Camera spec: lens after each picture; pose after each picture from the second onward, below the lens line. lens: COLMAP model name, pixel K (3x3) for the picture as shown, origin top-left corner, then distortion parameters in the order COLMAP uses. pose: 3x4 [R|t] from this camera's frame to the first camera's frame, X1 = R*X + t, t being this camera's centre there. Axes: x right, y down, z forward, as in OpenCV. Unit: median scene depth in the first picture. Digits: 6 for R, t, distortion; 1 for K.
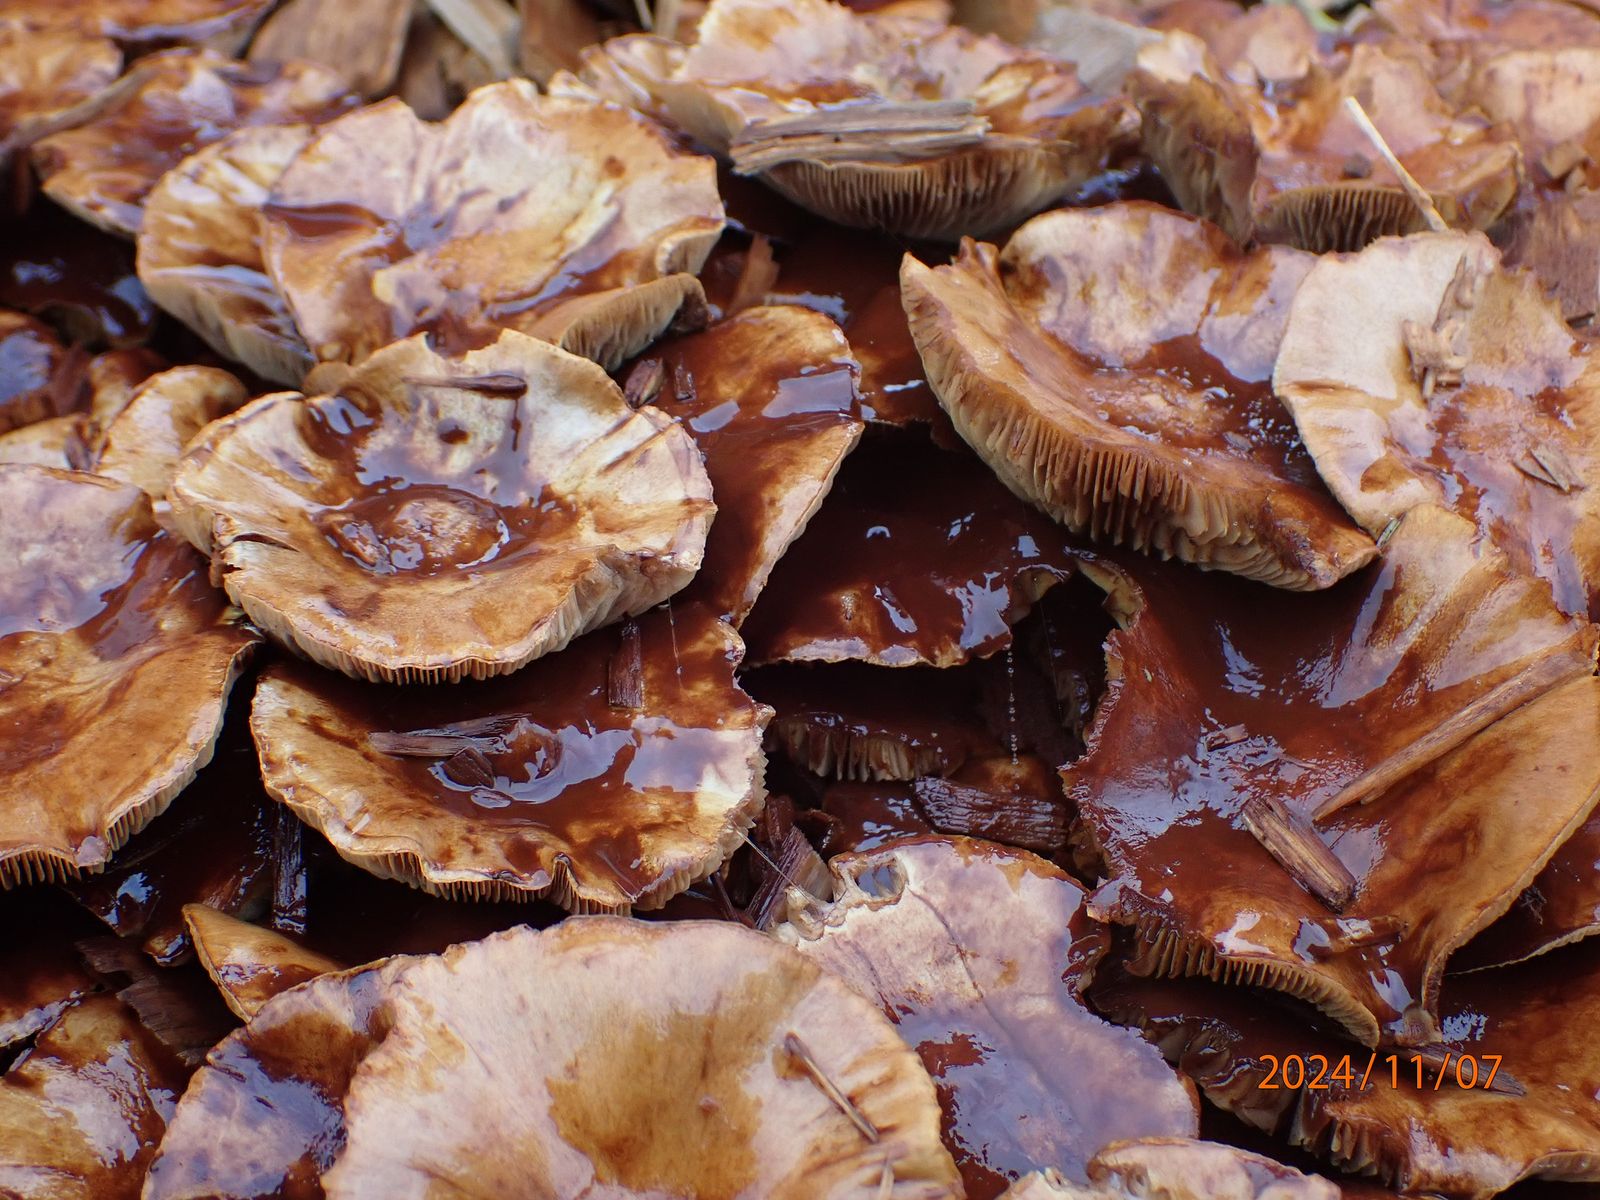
lens RADIAL K [[2305.7, 0, 787.6], [0, 2305.7, 601.5], [0, 0, 1]] dist [-0.016812, 0.000000]
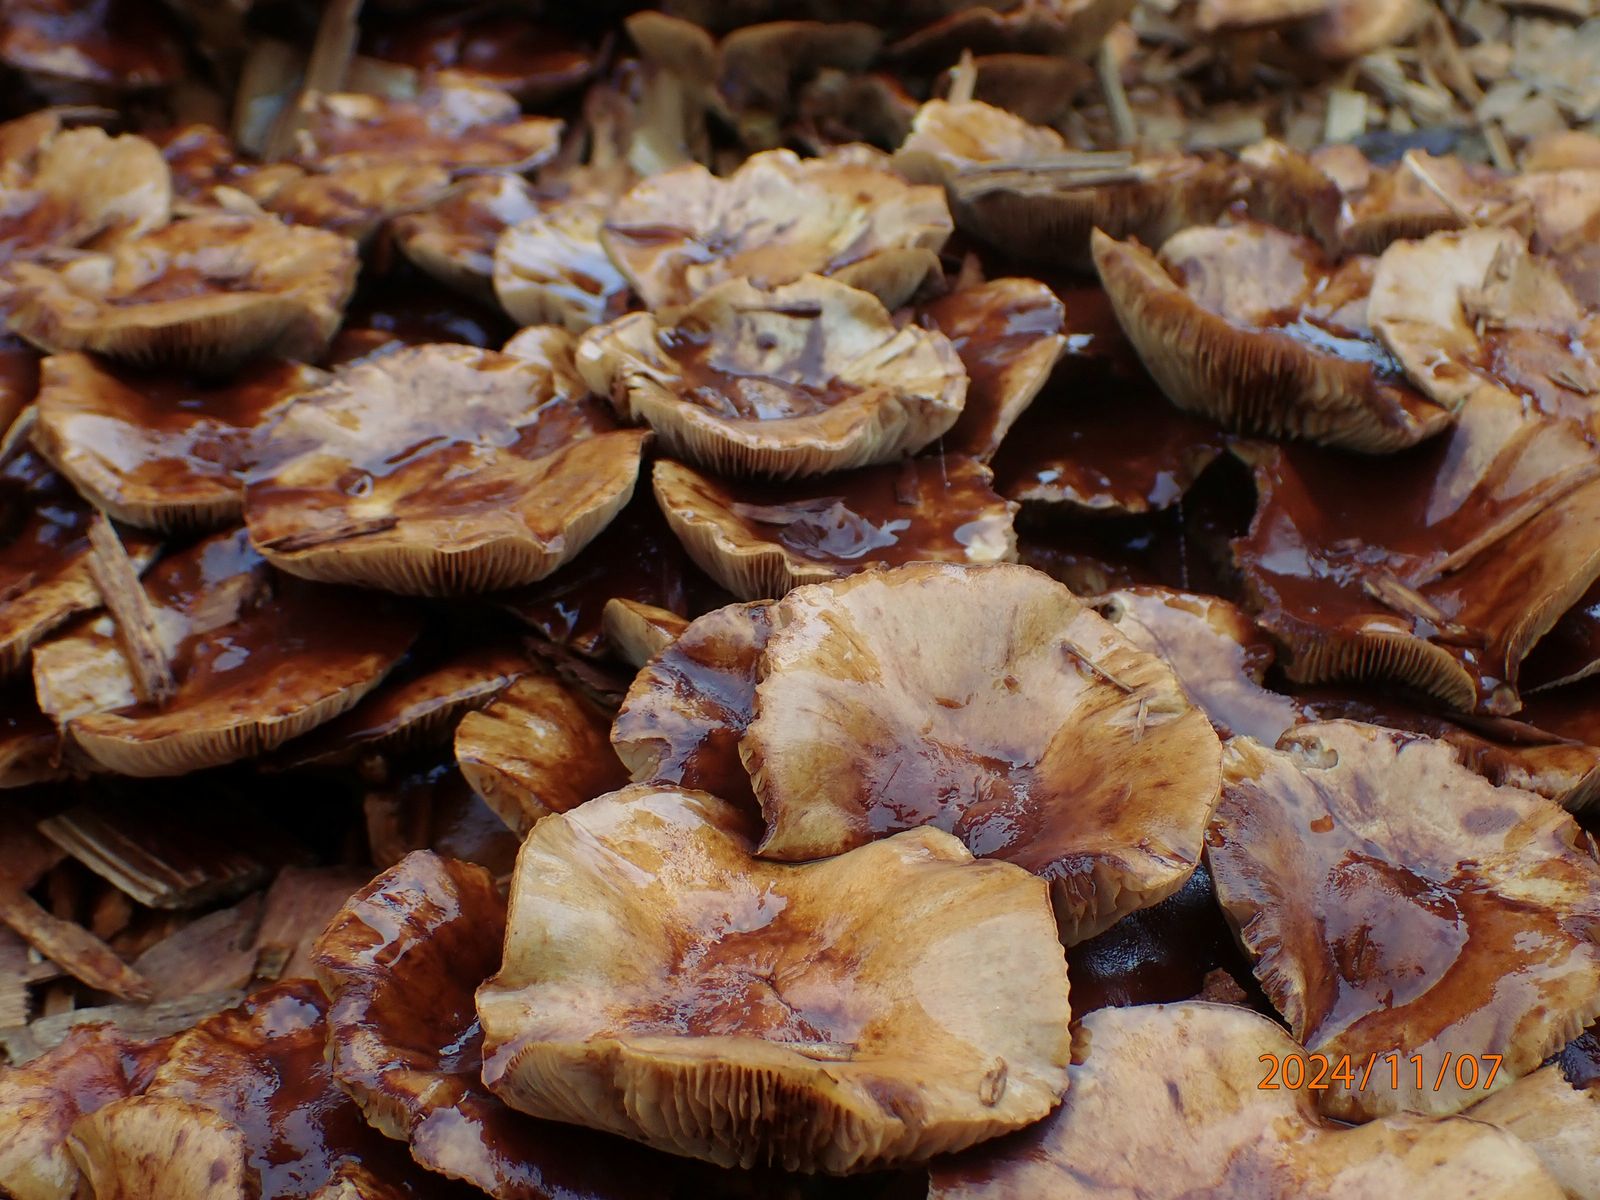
lens RADIAL K [[2305.7, 0, 810.6], [0, 2305.7, 597.0], [0, 0, 1]] dist [-0.016812, 0.000000]
pose [[0.999976, 0.005455, 0.004334, -0.129341], [-0.004490, 0.980241, -0.197758, 0.354896], [-0.005327, 0.197733, 0.980241, -0.315411]]
